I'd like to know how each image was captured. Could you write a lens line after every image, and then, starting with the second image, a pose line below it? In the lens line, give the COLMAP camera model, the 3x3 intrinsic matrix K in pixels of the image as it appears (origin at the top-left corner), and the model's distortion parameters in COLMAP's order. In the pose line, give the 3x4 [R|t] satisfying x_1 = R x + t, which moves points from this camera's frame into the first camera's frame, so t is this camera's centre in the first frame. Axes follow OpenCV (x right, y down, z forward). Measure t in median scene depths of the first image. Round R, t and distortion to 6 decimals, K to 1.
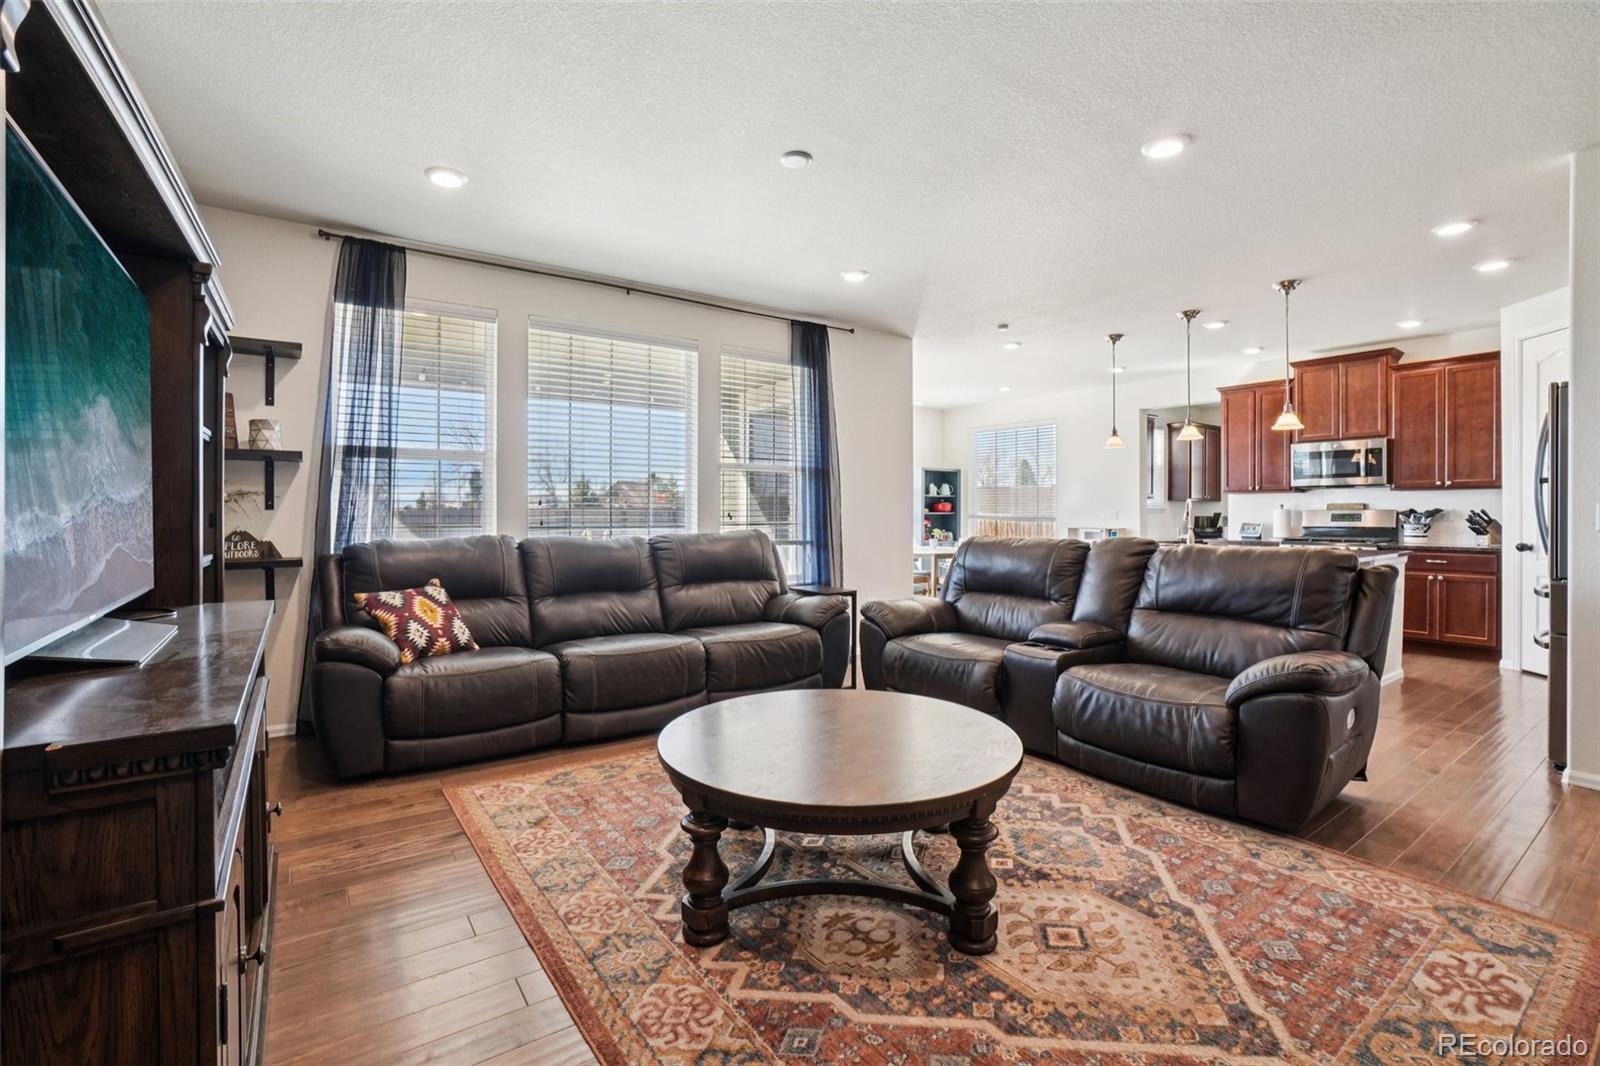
lens RADIAL K [[708.8, 0, 790.4], [0, 708.8, 516.8], [0, 0, 1]] dist [-0.064382, 0.021799]
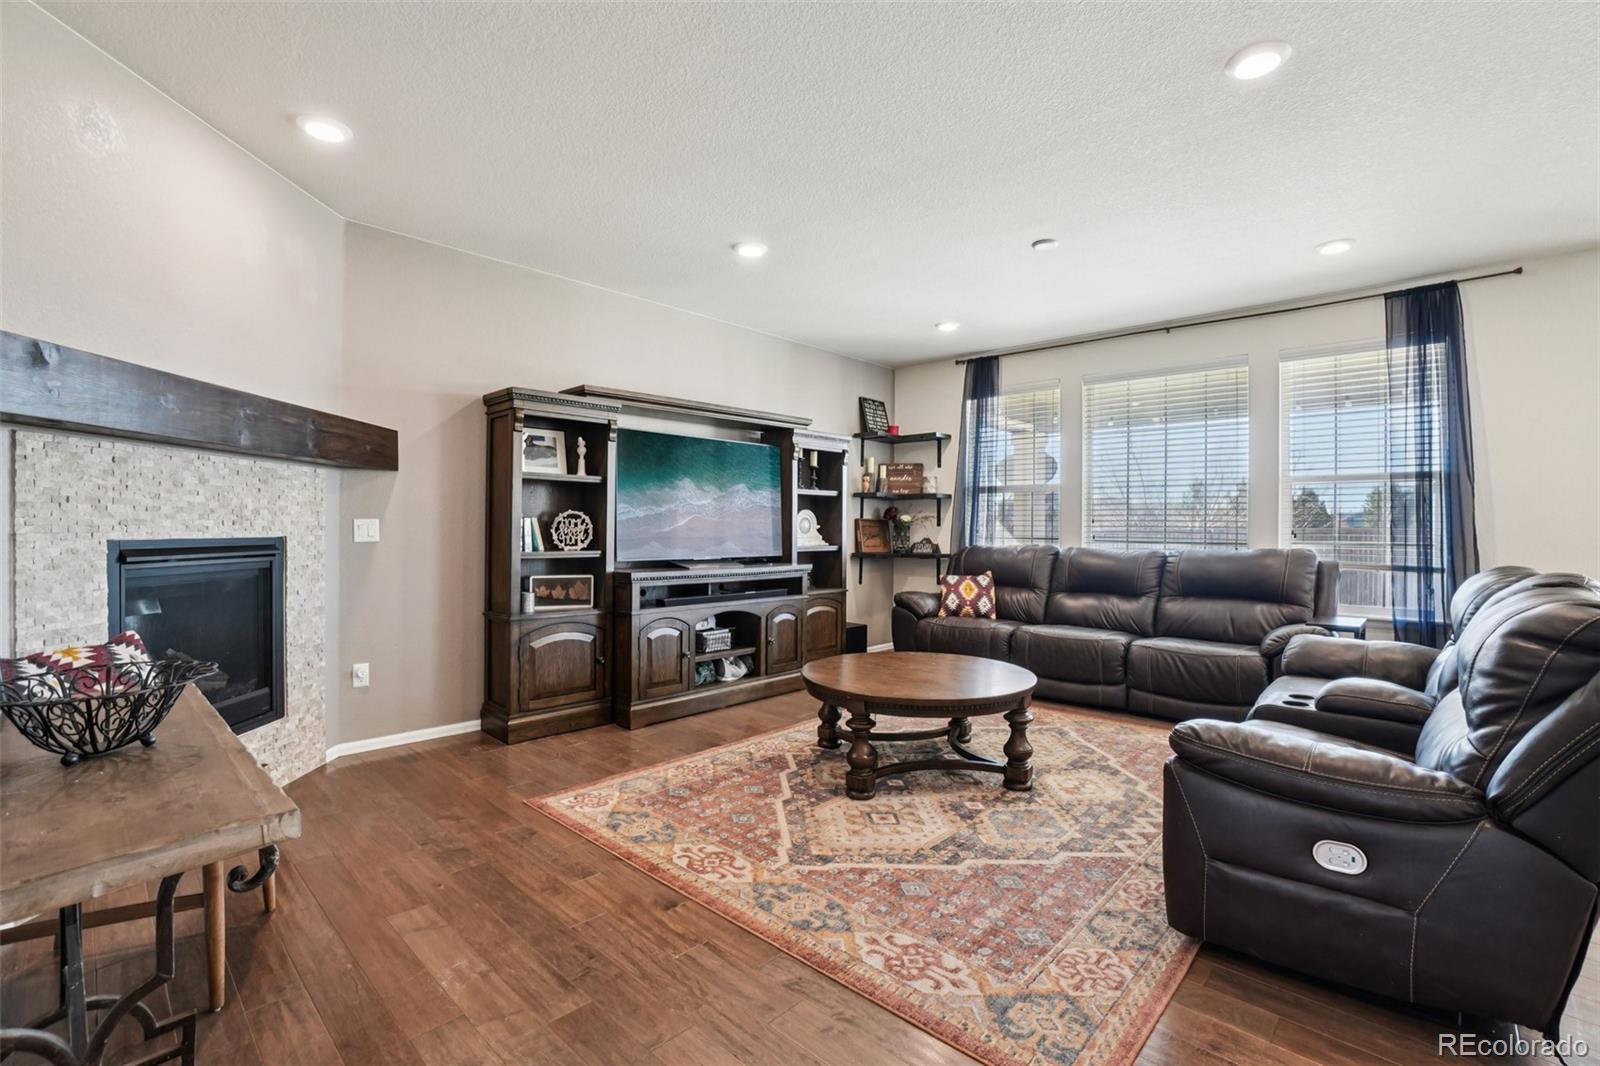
lens RADIAL K [[708.6, 0, 794.4], [0, 708.6, 523.4], [0, 0, 1]] dist [-0.064108, 0.023052]
pose [[0.203229, -0.003952, -0.979123, 0.956932], [-0.011981, 0.999907, -0.006522, -0.001371], [0.979058, 0.013056, 0.203163, 0.267344]]
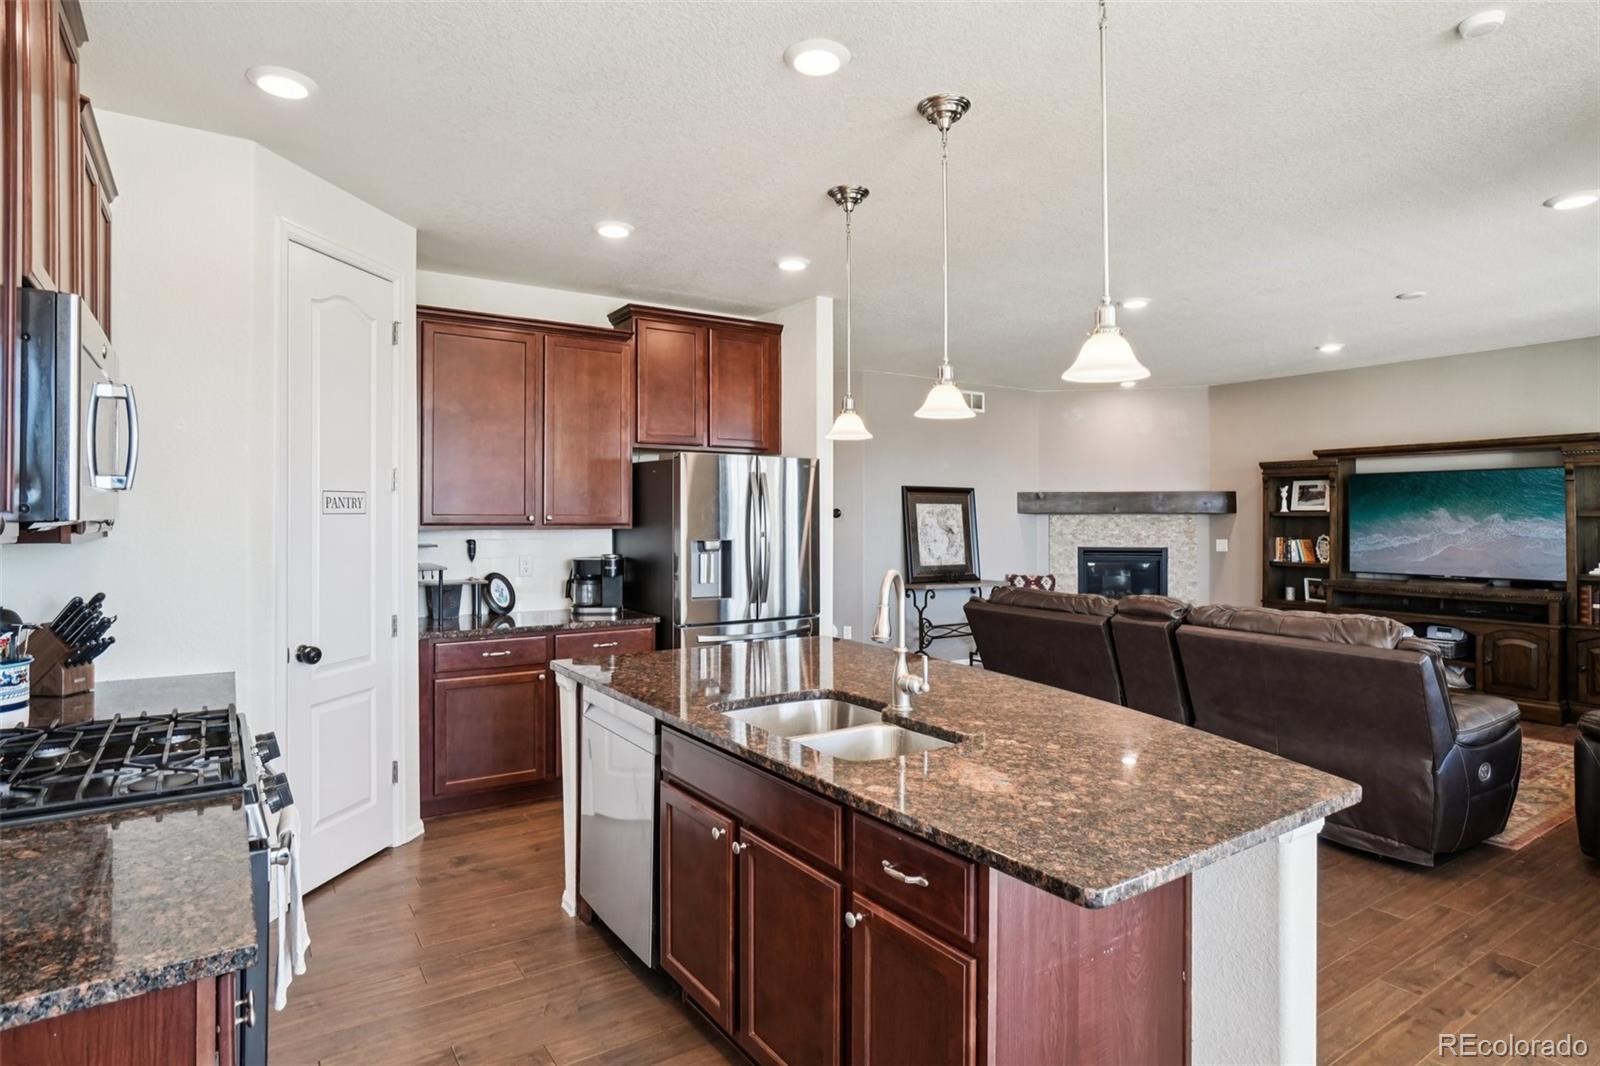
lens RADIAL K [[870.9, 0, 796.2], [0, 870.9, 512.5], [0, 0, 1]] dist [-0.041506, 0.026803]
pose [[-0.999868, 0.001680, 0.016149, 0.980057], [0.001702, 0.999998, 0.001341, -0.085204], [-0.016146, 0.001369, -0.999869, 2.246974]]
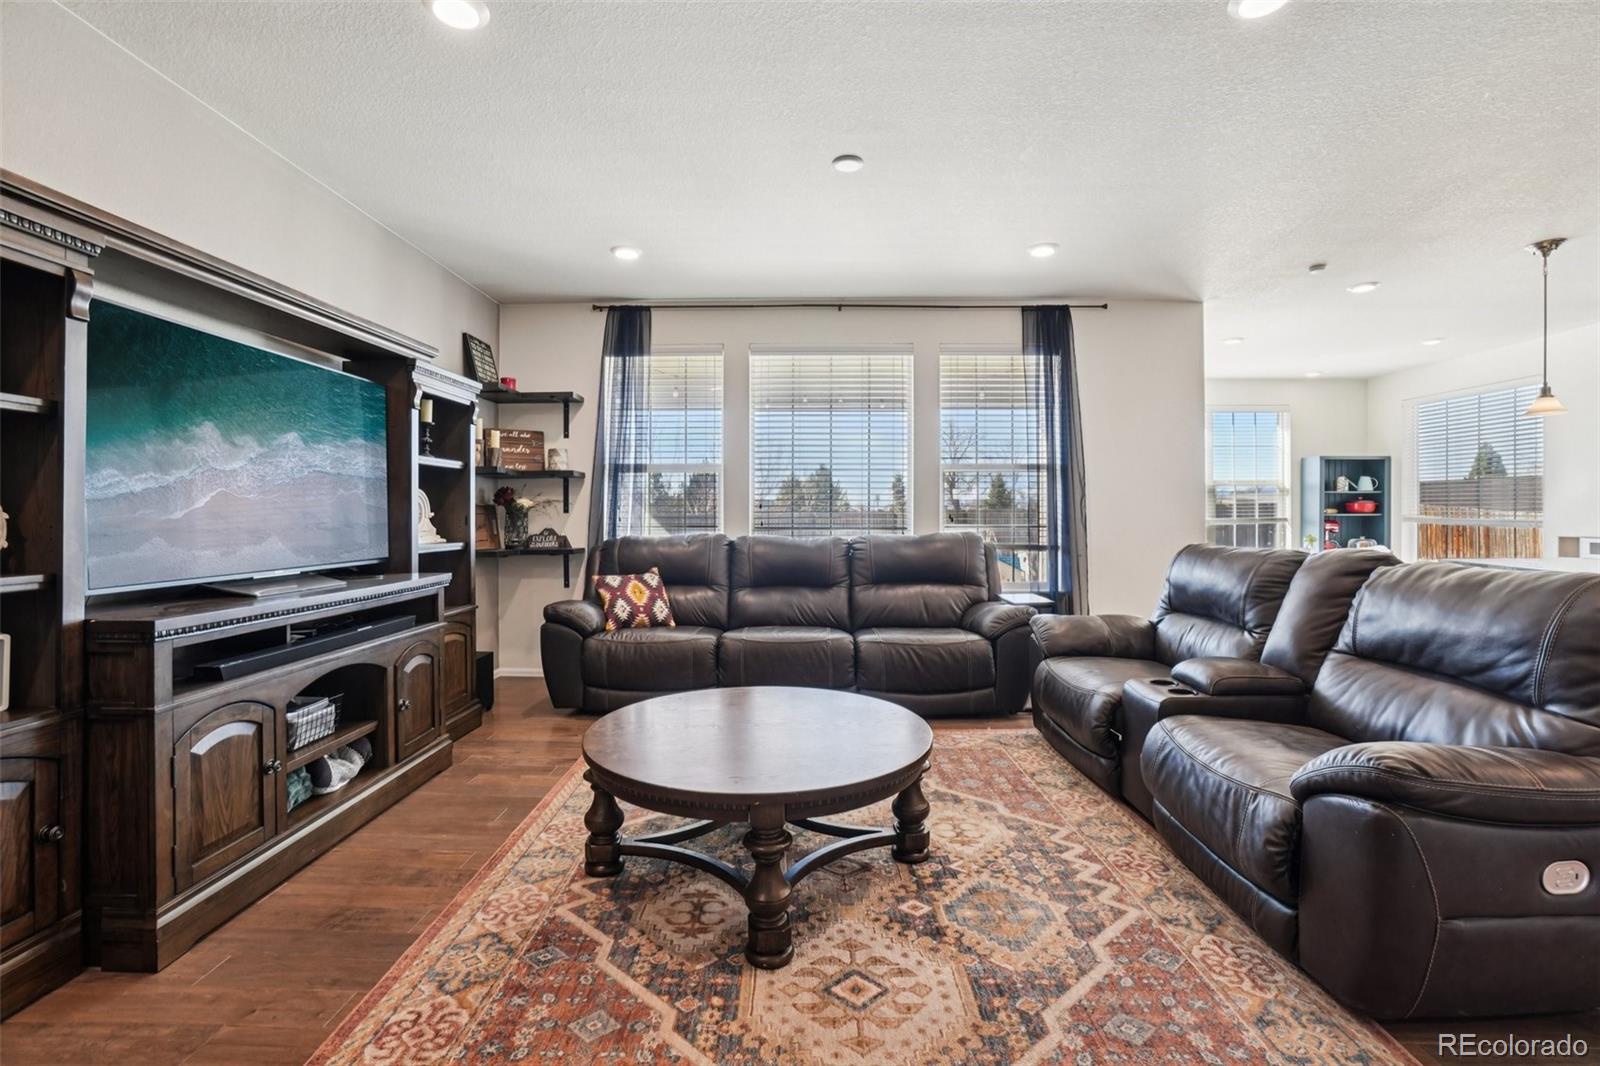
lens RADIAL K [[708.8, 0, 790.4], [0, 708.8, 516.8], [0, 0, 1]] dist [-0.064382, 0.021799]
pose [[0.807280, 0.000667, -0.590169, 0.452010], [-0.002046, 0.999997, -0.001668, -0.000986], [0.590166, 0.002555, 0.807278, 0.118871]]
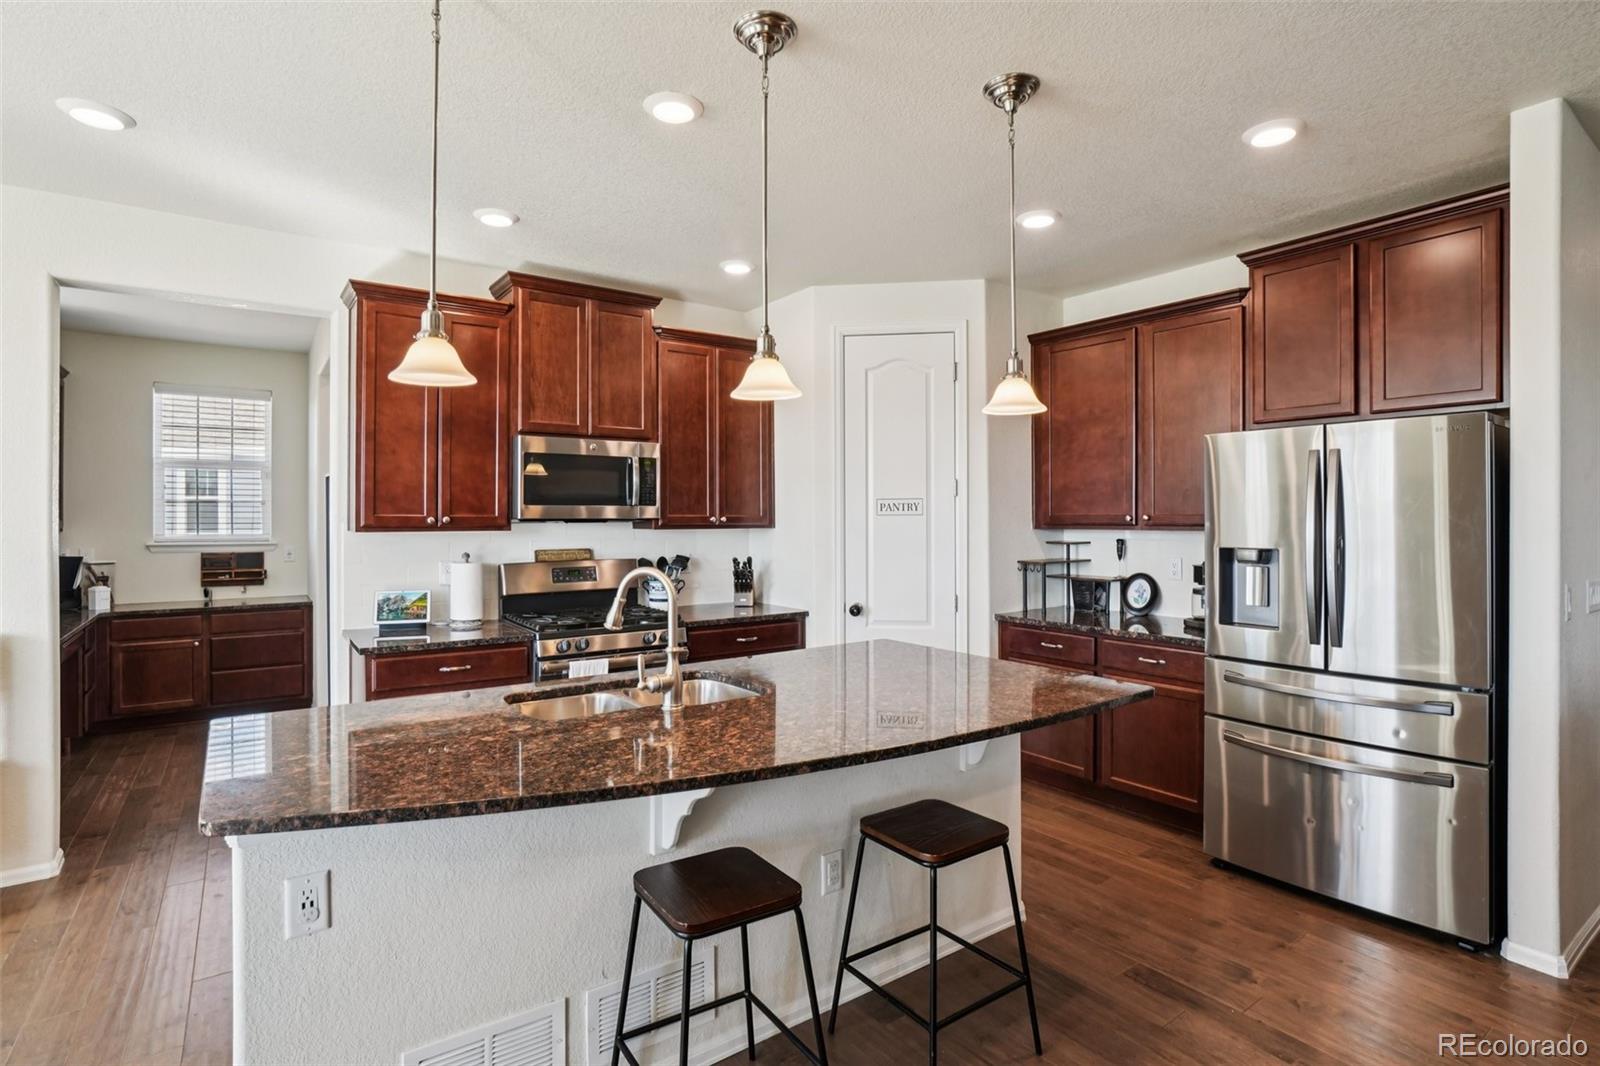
lens RADIAL K [[801.4, 0, 800.1], [0, 801.4, 520.0], [0, 0, 1]] dist [-0.002880, -0.000839]
pose [[-0.001596, -0.000428, 0.999999, 0.255866], [0.005968, 0.999982, 0.000437, -0.076909], [-0.999981, 0.005969, -0.001594, 1.461955]]
